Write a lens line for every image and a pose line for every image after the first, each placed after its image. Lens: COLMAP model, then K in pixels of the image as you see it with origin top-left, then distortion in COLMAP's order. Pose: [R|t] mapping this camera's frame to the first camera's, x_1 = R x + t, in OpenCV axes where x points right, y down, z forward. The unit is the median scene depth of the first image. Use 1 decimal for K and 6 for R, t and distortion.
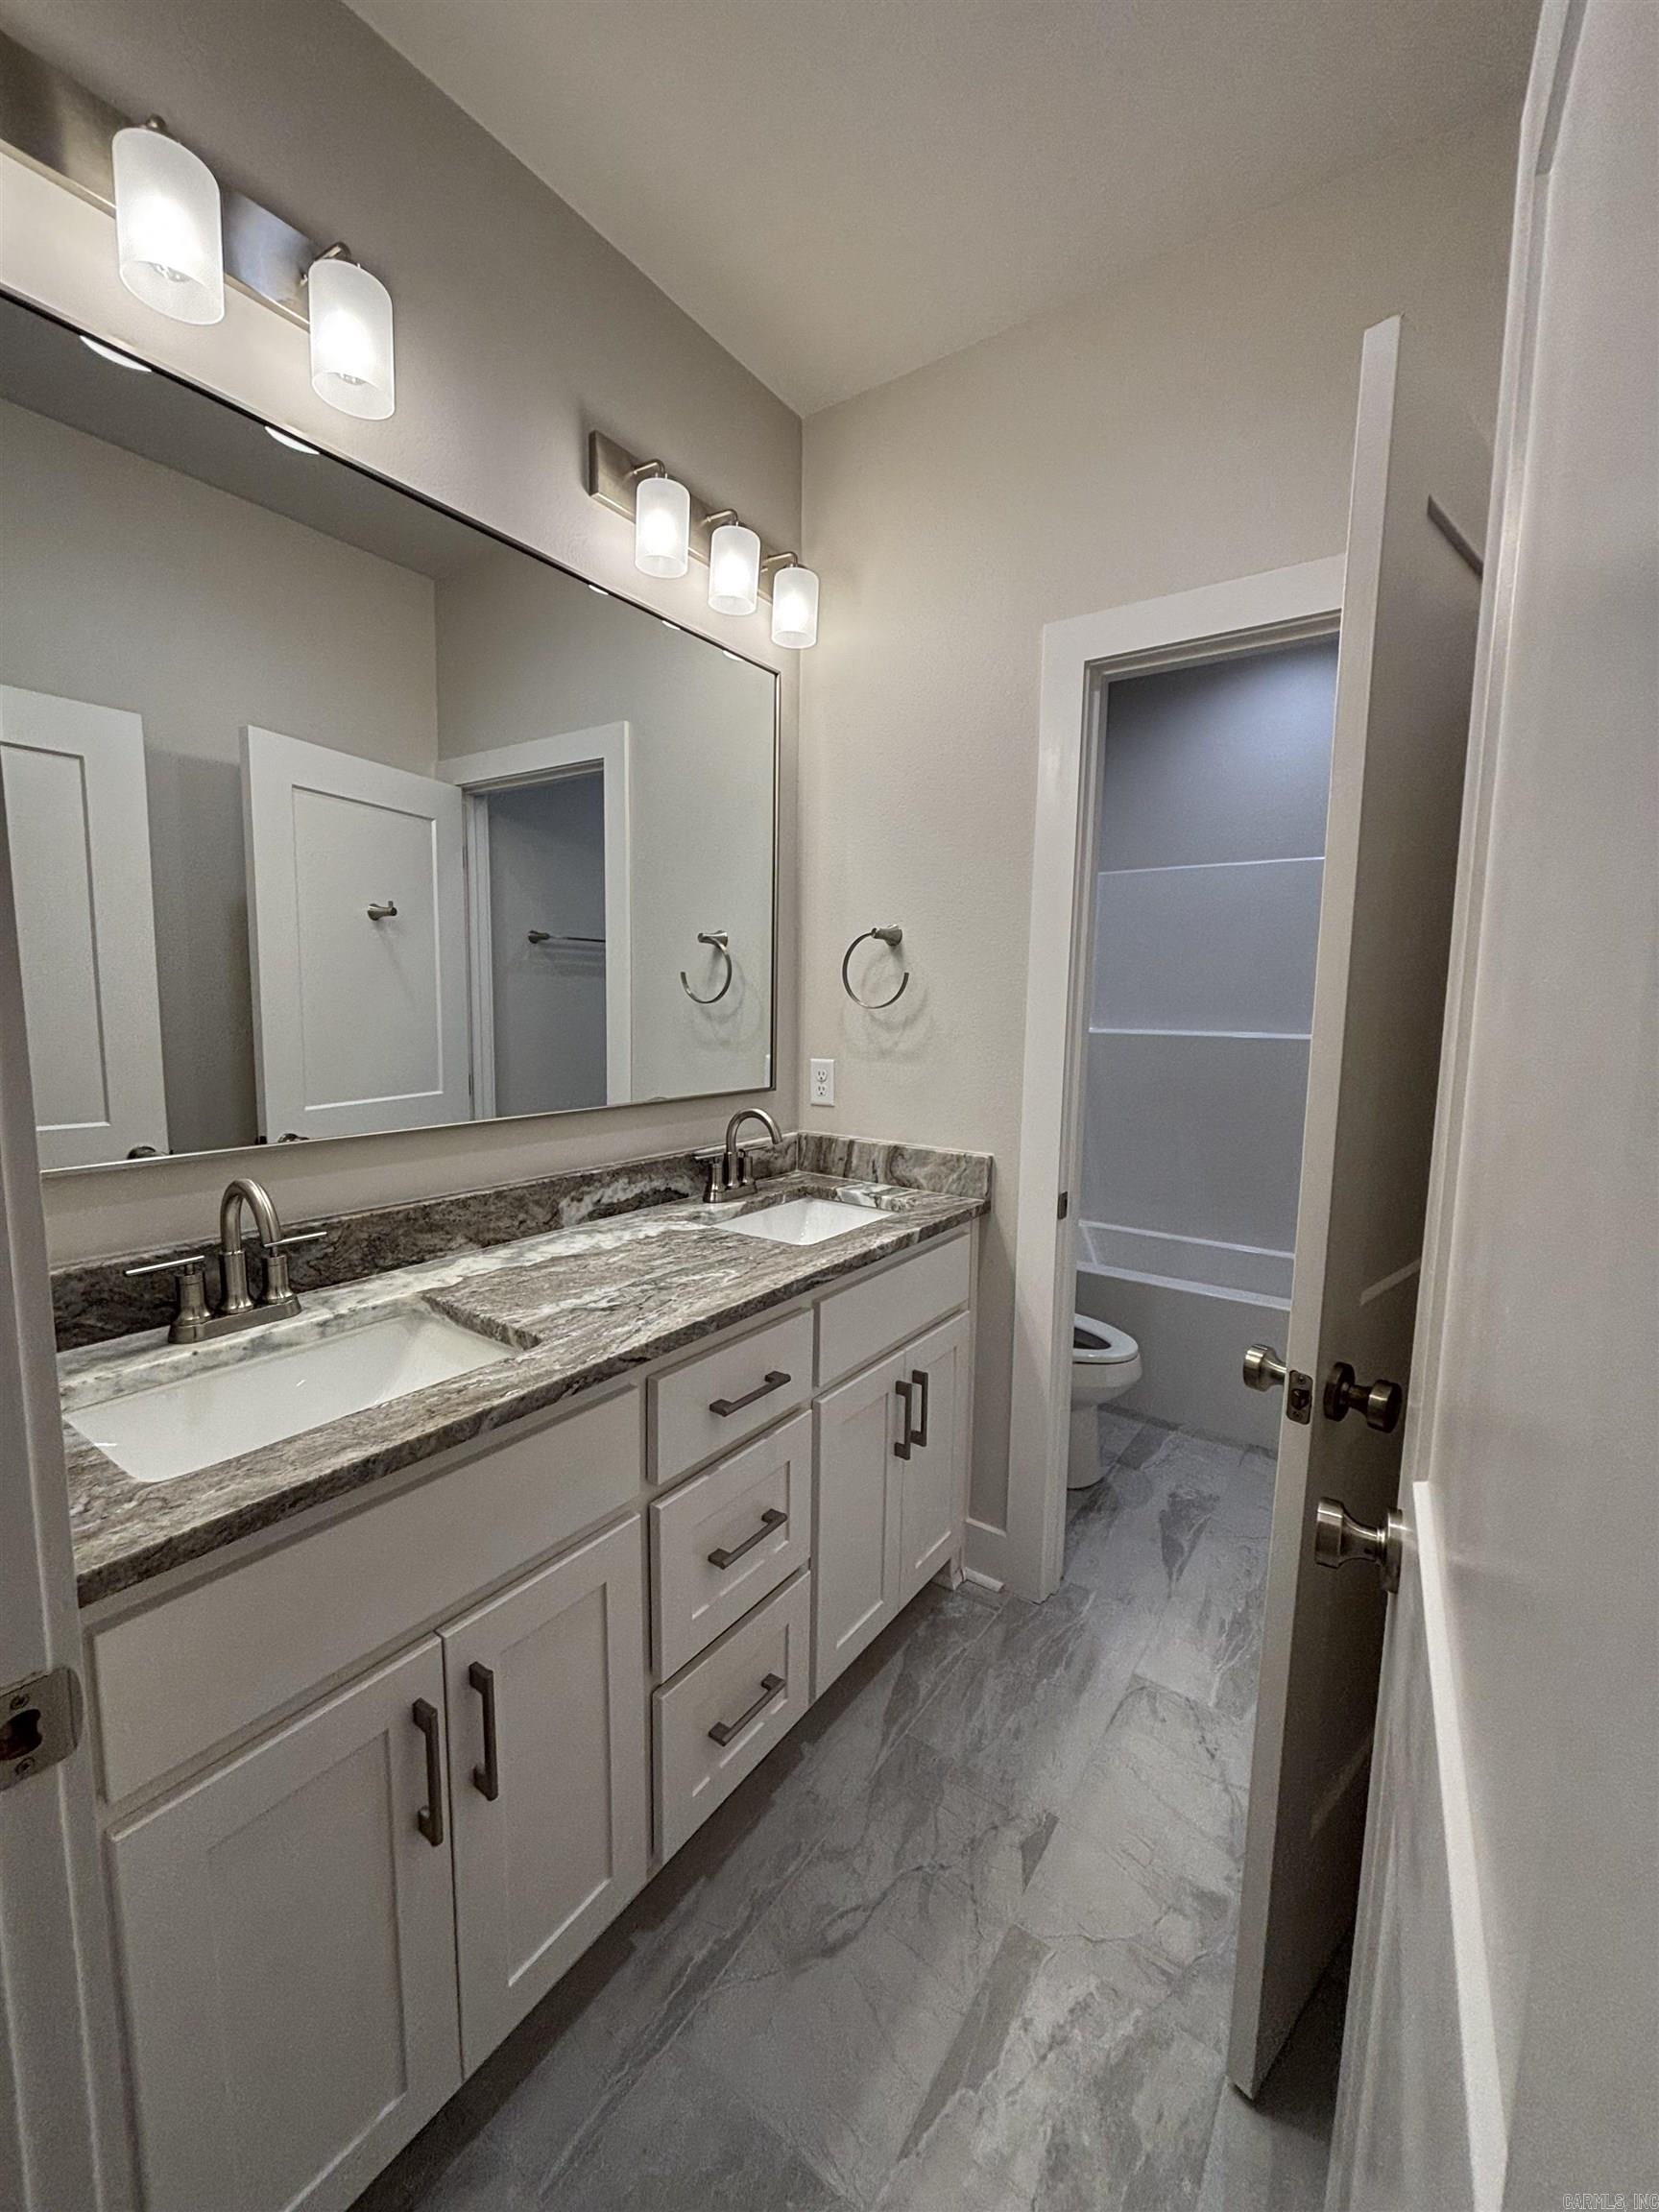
lens RADIAL K [[880.9, 0, 829.1], [0, 880.9, 1108.5], [0, 0, 1]] dist [-0.000081, -0.000528]
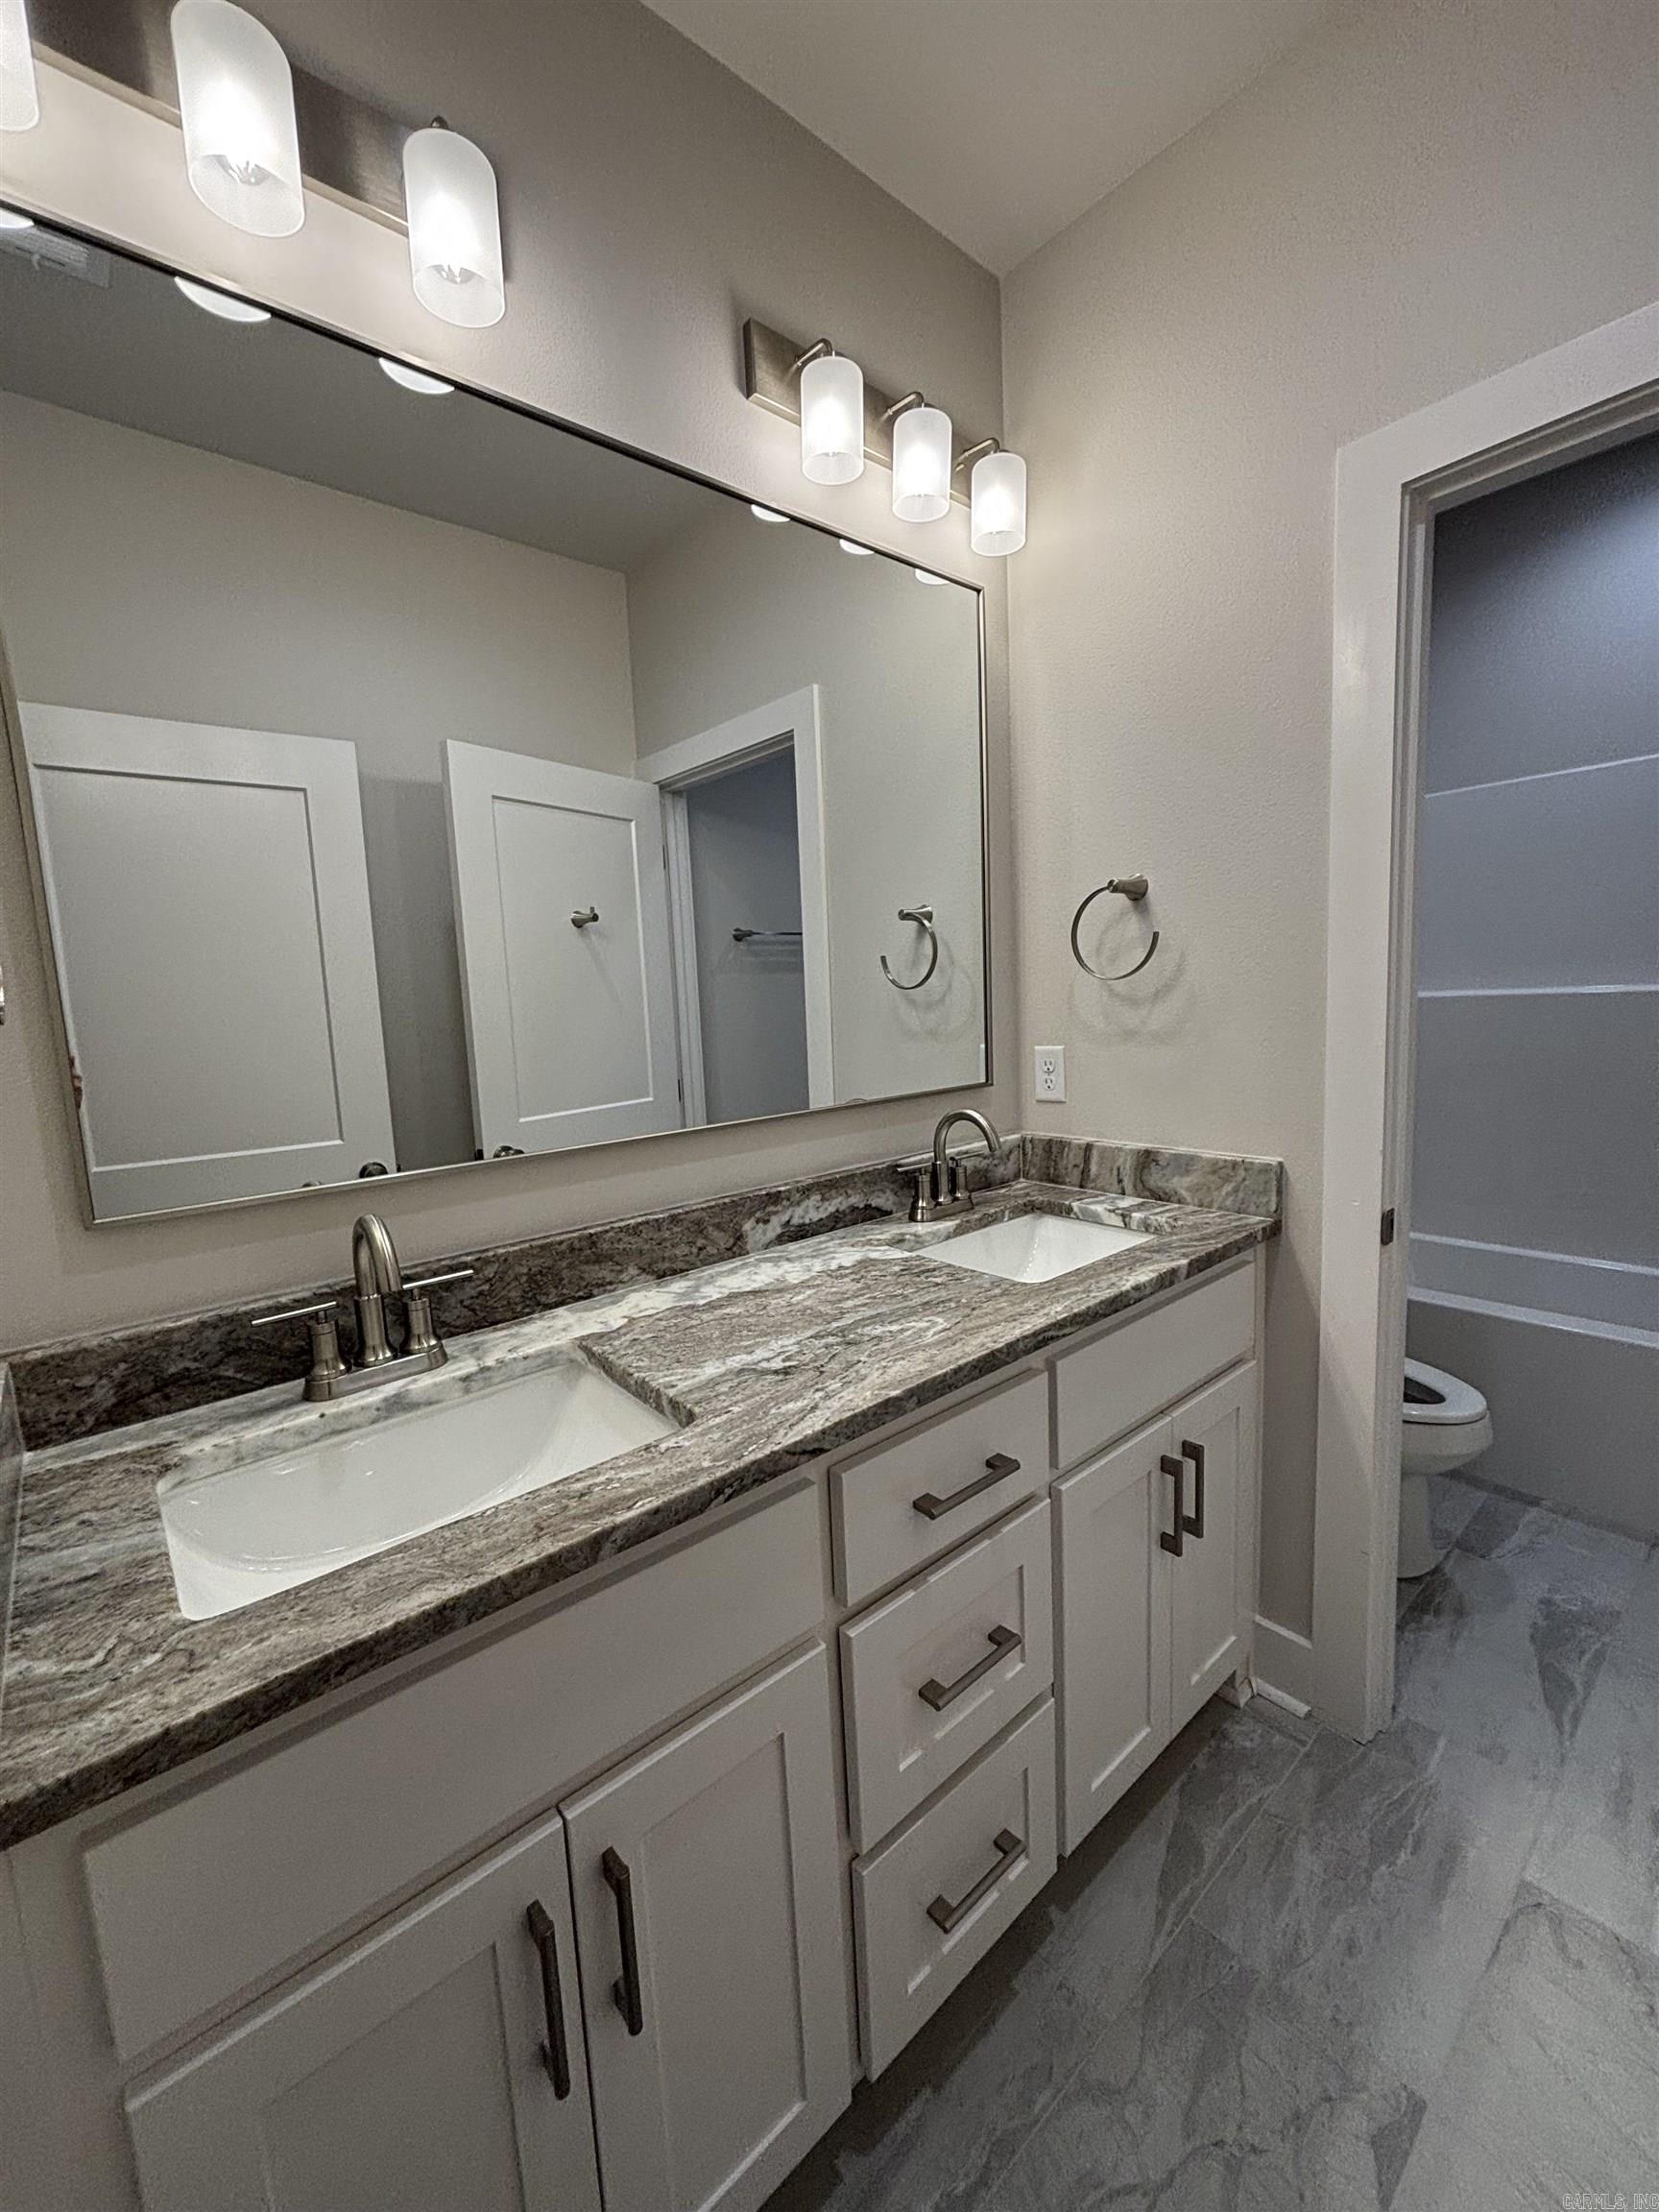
lens RADIAL K [[893.8, 0, 826.1], [0, 893.8, 1110.3], [0, 0, 1]] dist [0.000113, -0.000893]
pose [[0.967354, -0.030680, -0.251566, -0.001427], [0.032976, 0.999444, 0.004916, -0.008728], [0.251276, -0.013051, 0.967828, 0.176010]]
